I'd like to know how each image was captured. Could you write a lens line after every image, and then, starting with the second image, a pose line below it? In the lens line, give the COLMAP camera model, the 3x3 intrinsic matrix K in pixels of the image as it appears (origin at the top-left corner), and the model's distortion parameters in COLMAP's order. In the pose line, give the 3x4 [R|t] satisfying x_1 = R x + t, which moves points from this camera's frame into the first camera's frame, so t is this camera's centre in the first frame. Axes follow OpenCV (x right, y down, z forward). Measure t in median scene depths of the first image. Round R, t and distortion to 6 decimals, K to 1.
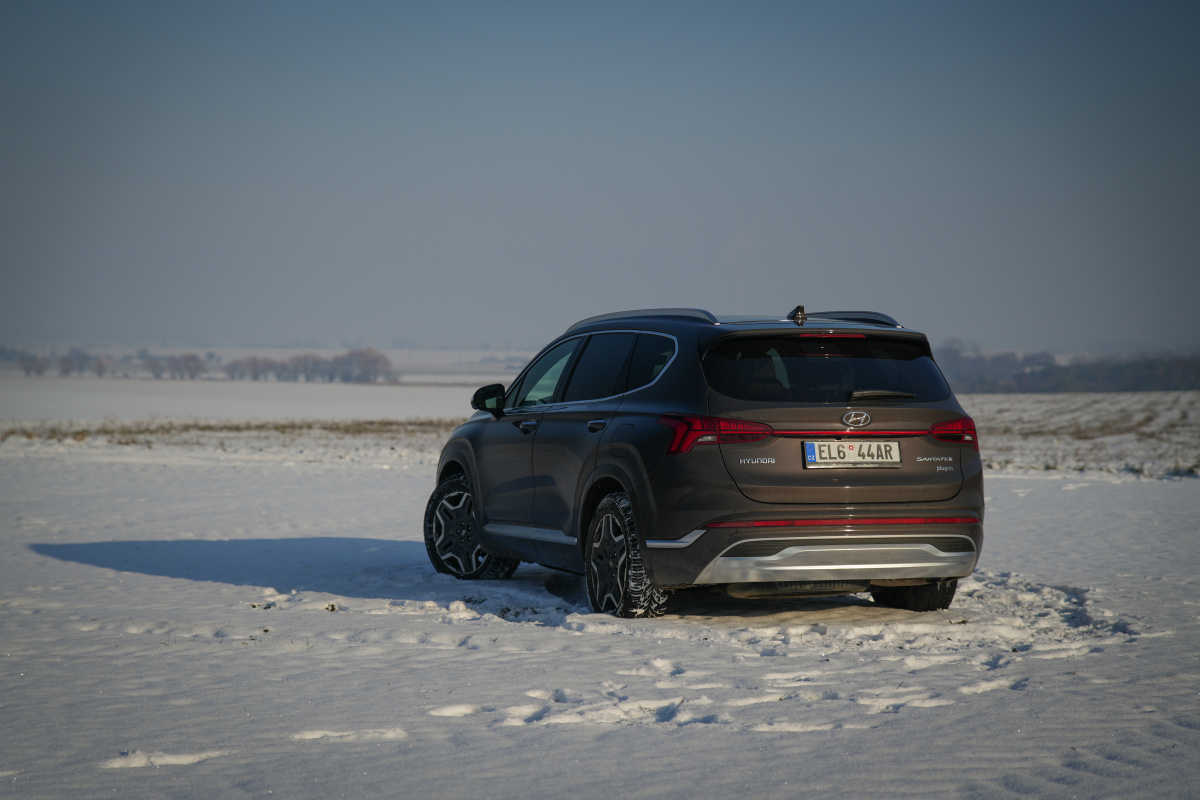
lens RADIAL K [[2382.8, 0, 599.2], [0, 2382.8, 399.6], [0, 0, 1]] dist [0.049202, 0.000000]
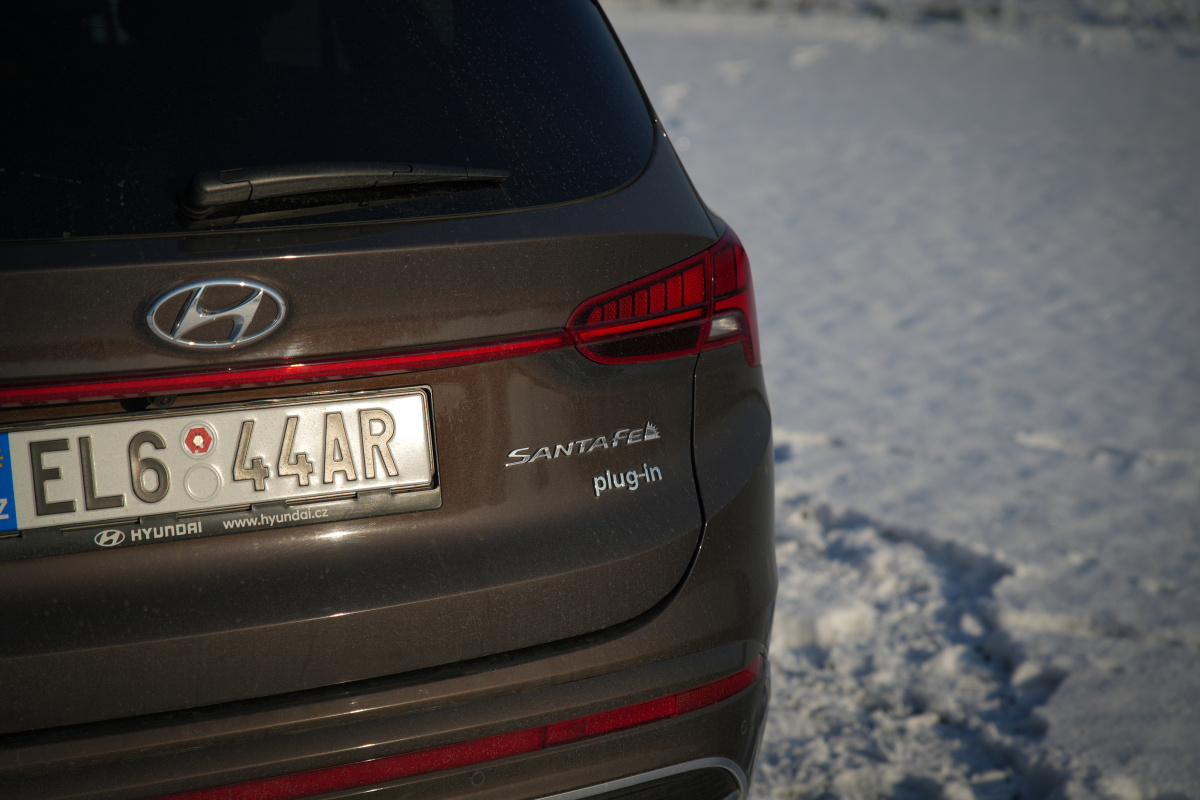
lens RADIAL K [[2382.8, 0, 599.5], [0, 2382.8, 401.1], [0, 0, 1]] dist [0.049202, 0.000000]
pose [[0.989868, -0.013179, 0.141374, 0.110918], [-0.019231, 0.974064, 0.225455, -0.032040], [-0.140679, -0.225890, 0.963941, 0.789300]]
